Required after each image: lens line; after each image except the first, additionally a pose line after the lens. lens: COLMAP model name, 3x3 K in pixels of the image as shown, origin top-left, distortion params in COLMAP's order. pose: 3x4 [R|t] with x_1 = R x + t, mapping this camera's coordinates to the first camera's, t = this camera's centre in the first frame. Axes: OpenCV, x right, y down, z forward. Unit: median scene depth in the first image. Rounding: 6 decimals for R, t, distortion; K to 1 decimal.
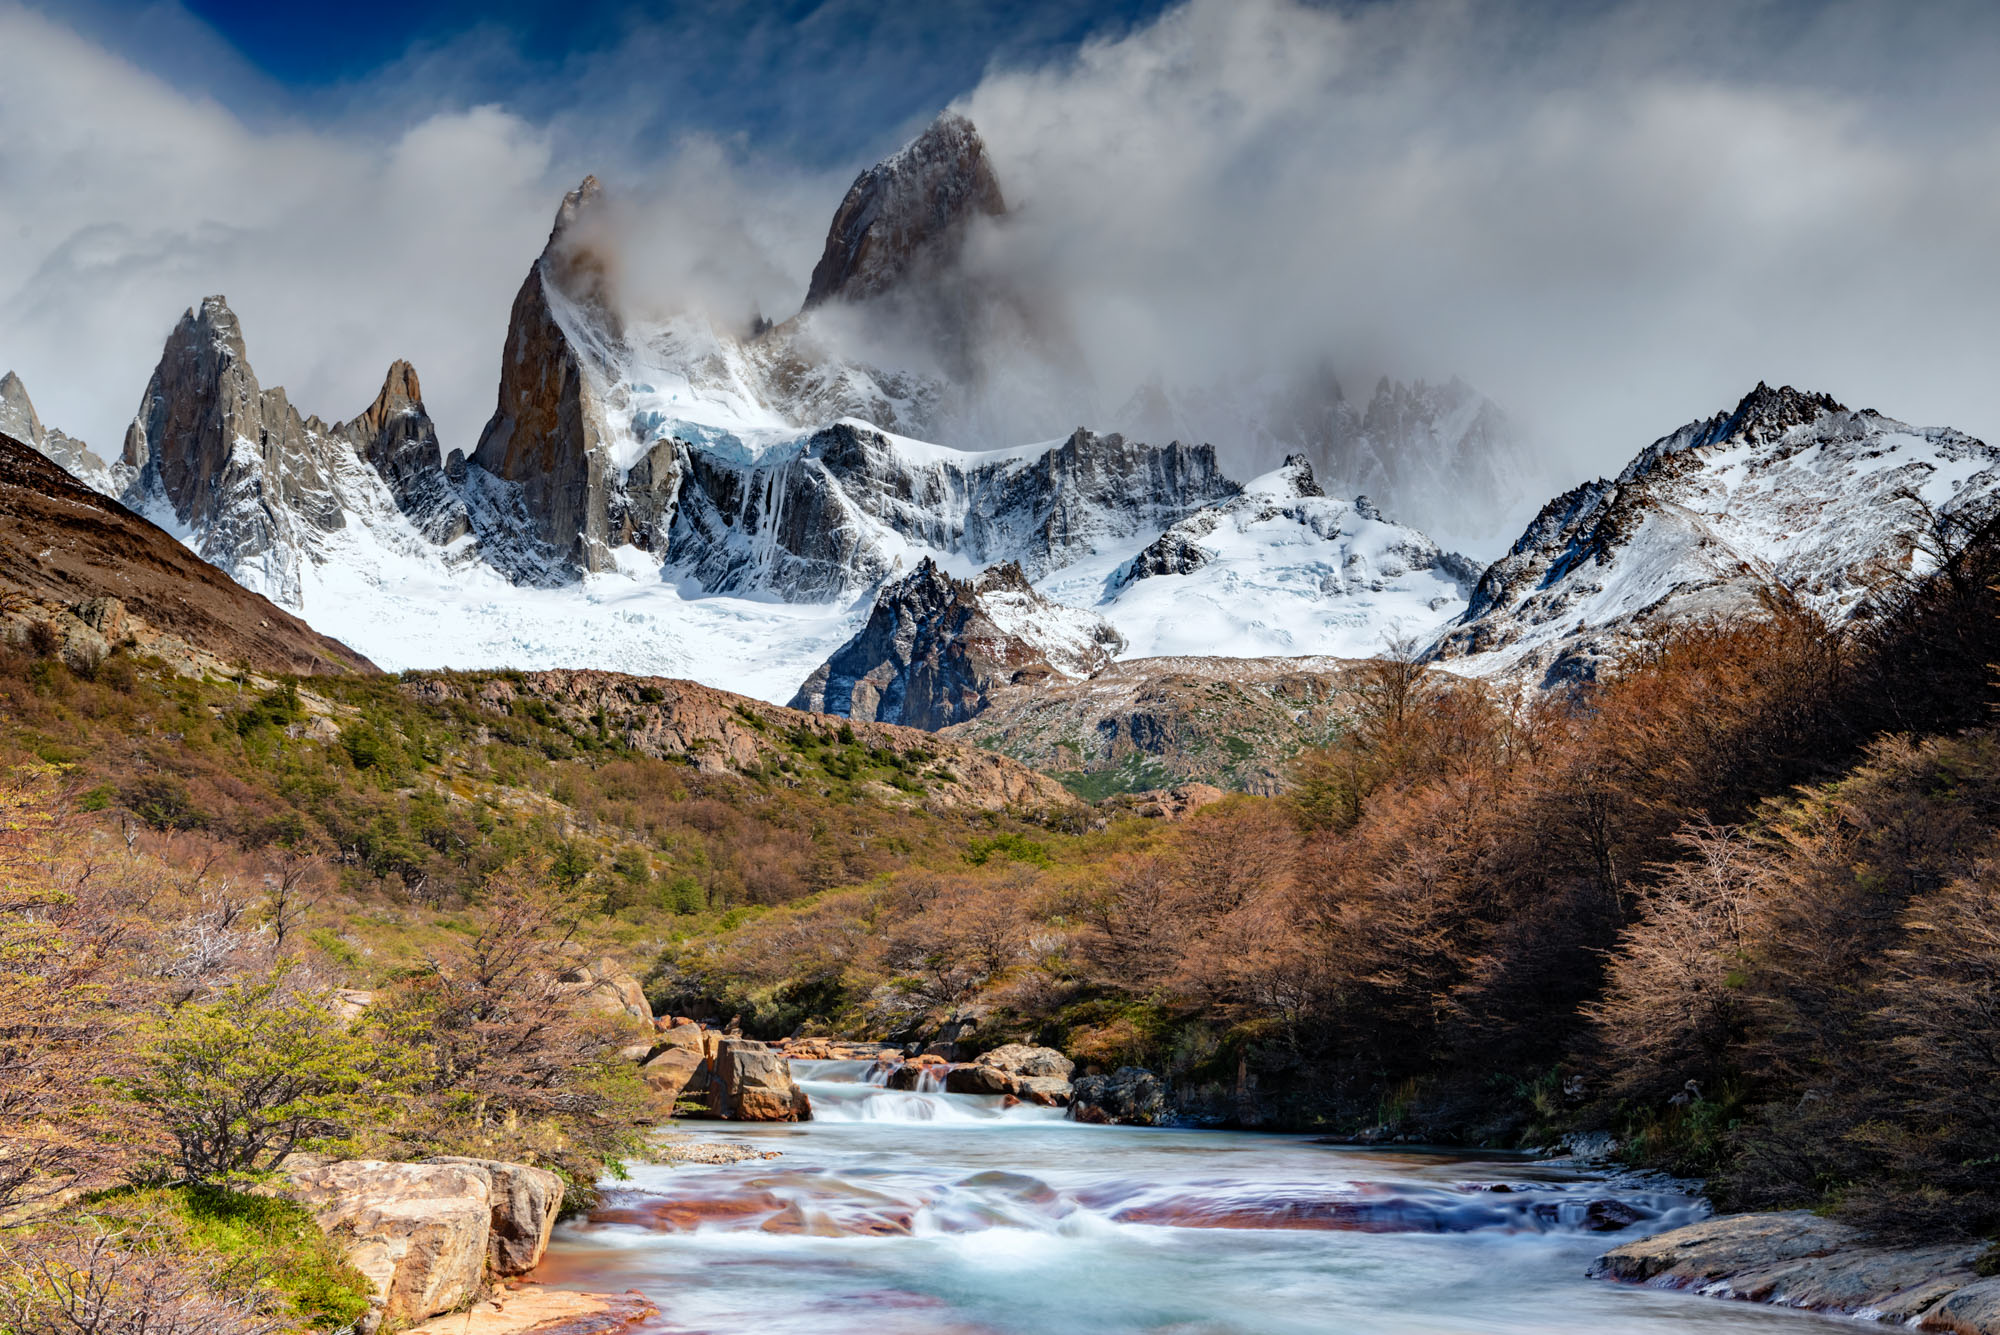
lens RADIAL K [[2884.5, 0, 1000.0], [0, 2884.5, 667.5], [0, 0, 1]] dist [0.015920, -0.100788]
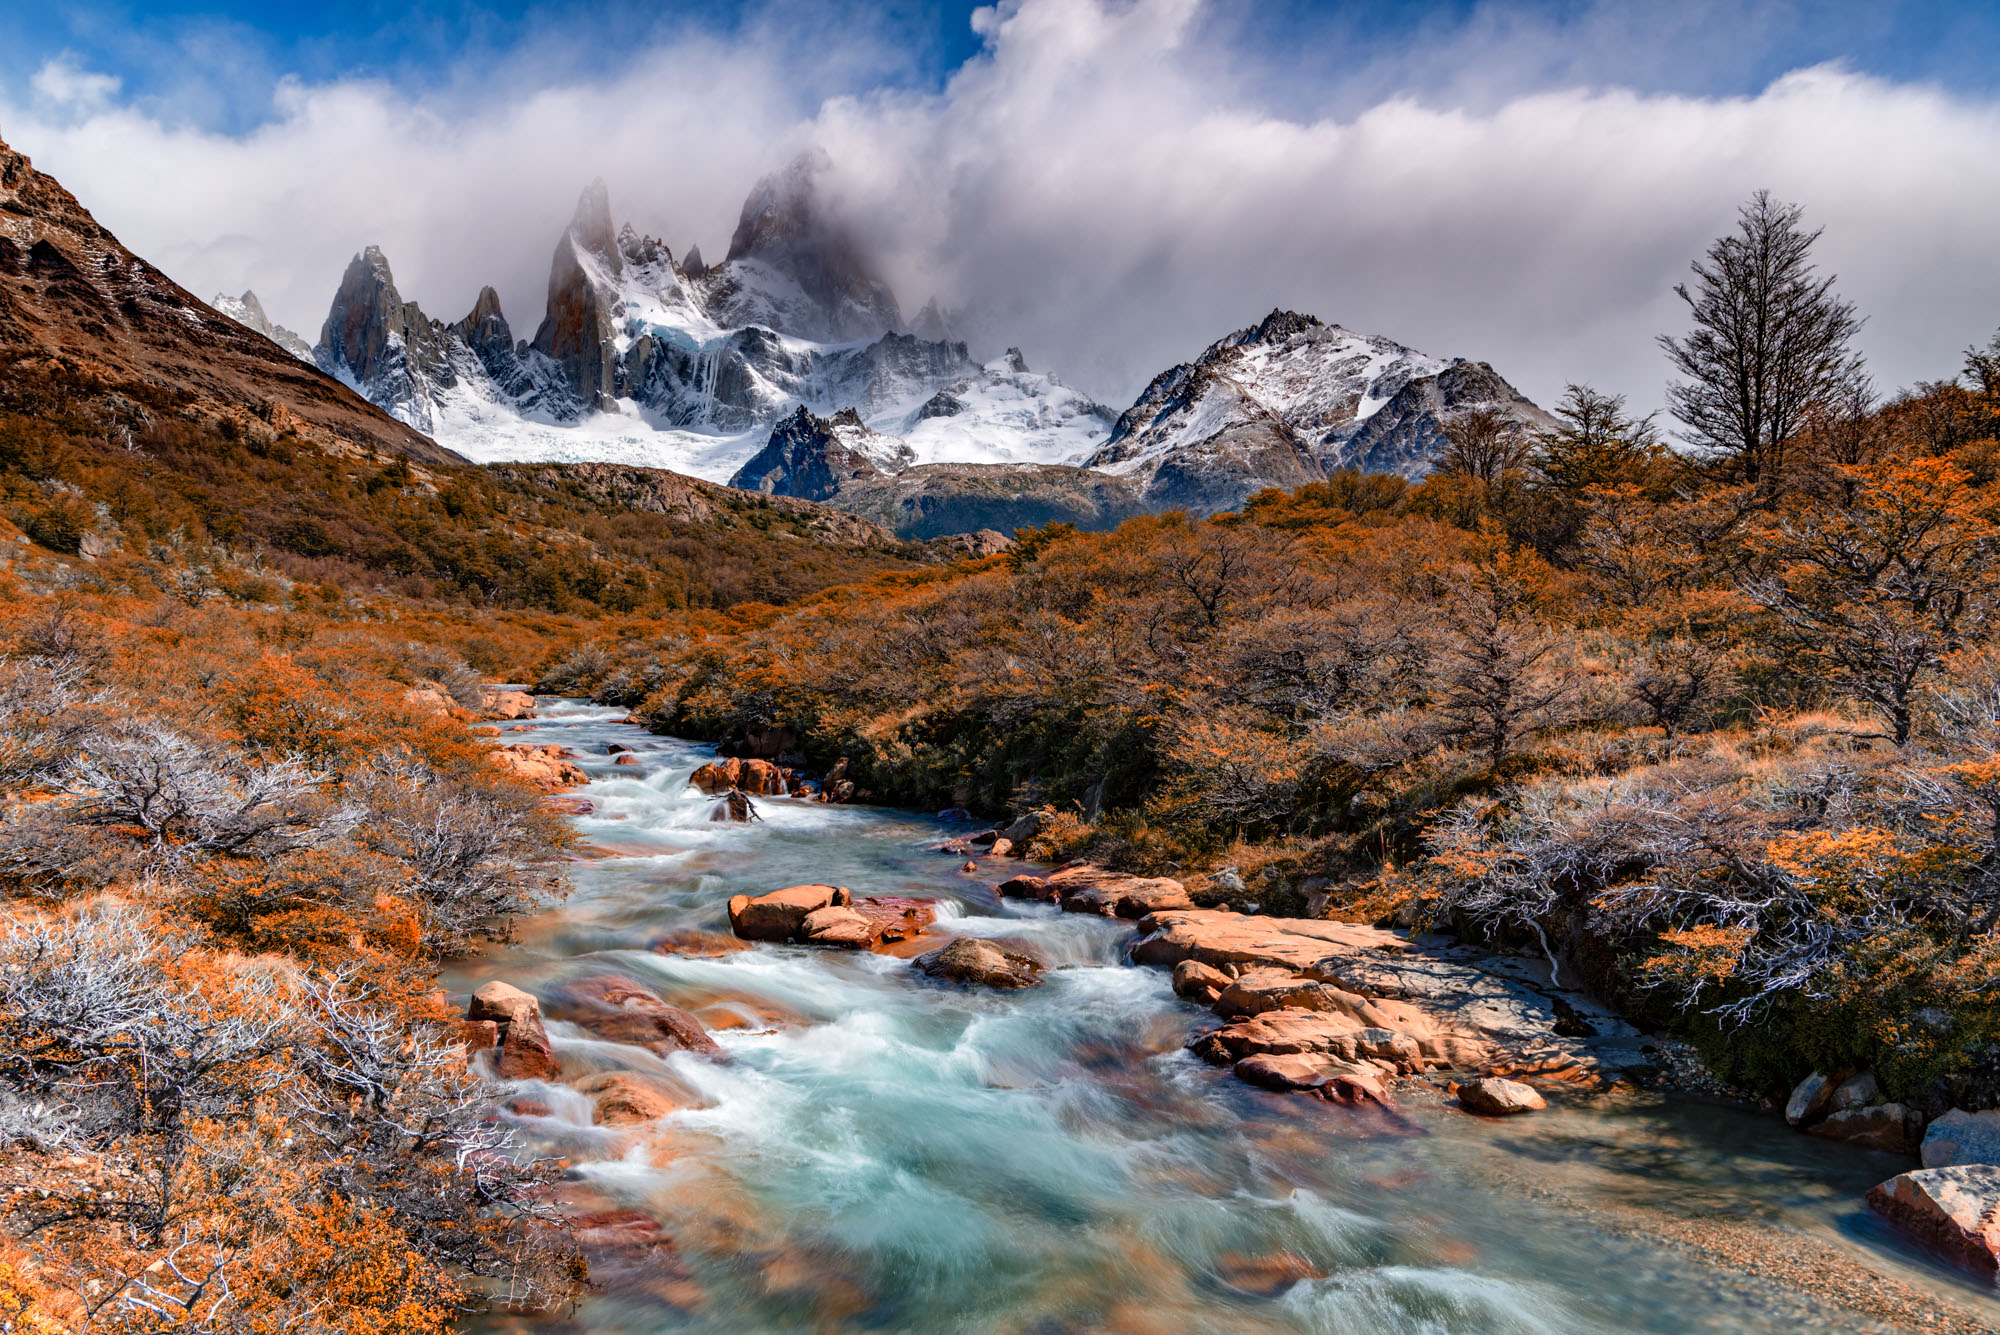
lens RADIAL K [[1618.9, 0, 1000.0], [0, 1618.9, 667.5], [0, 0, 1]] dist [-0.007529, -0.000983]
pose [[0.995365, -0.008366, 0.095801, -0.001588], [-0.003231, 0.992737, 0.120257, 0.000951], [-0.096112, -0.120010, 0.988109, 0.011062]]
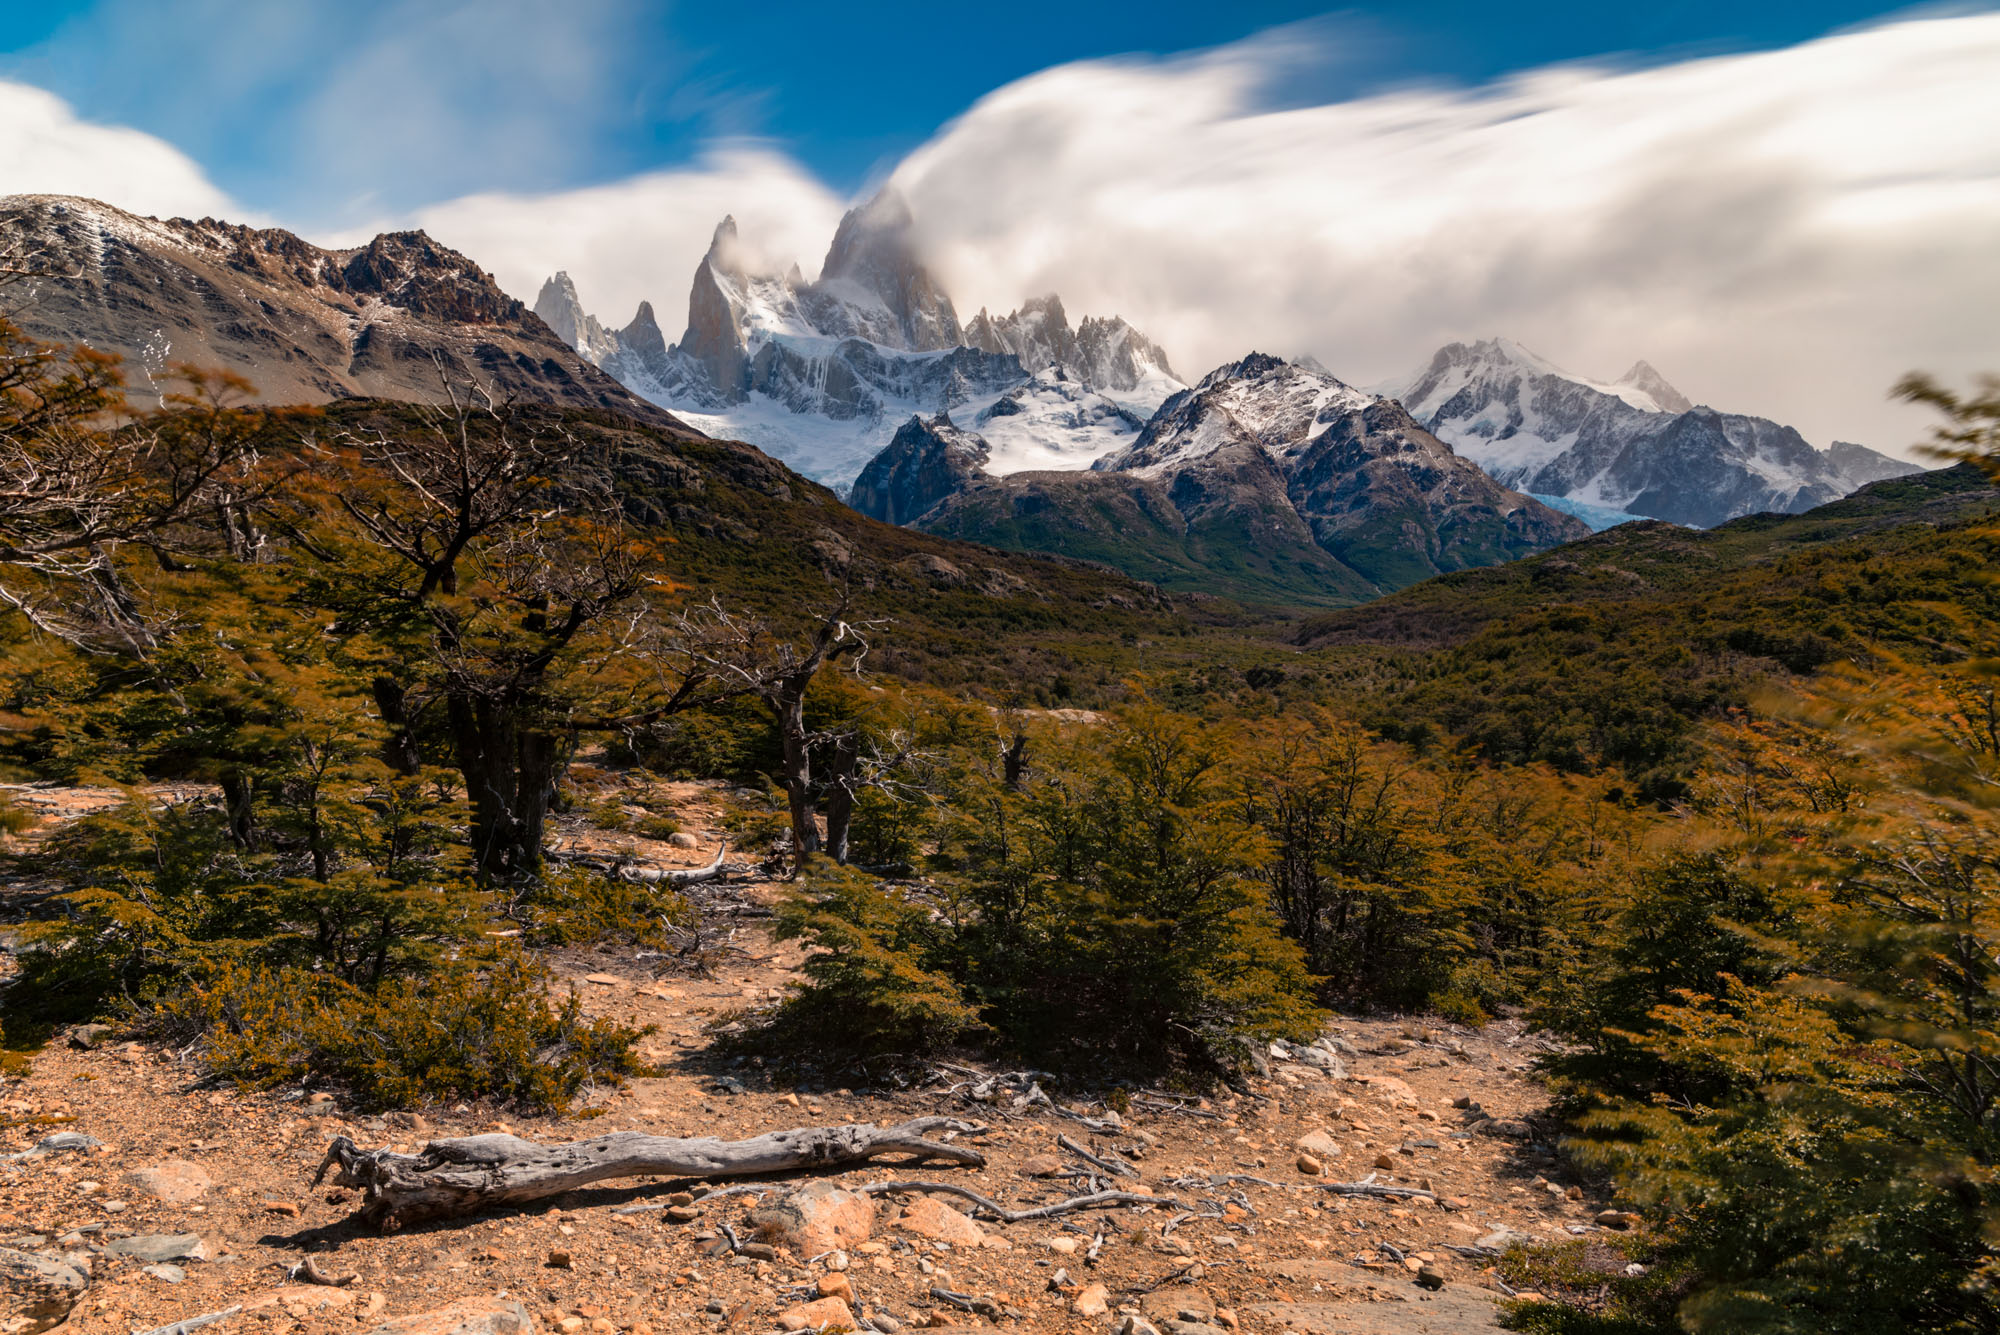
lens RADIAL K [[1477.8, 0, 1000.0], [0, 1477.8, 667.5], [0, 0, 1]] dist [-0.003689, -0.001912]
pose [[0.994602, -0.003933, 0.103687, -0.094015], [-0.014003, 0.985052, 0.171684, -0.047776], [-0.102812, -0.172210, 0.979680, -0.294638]]
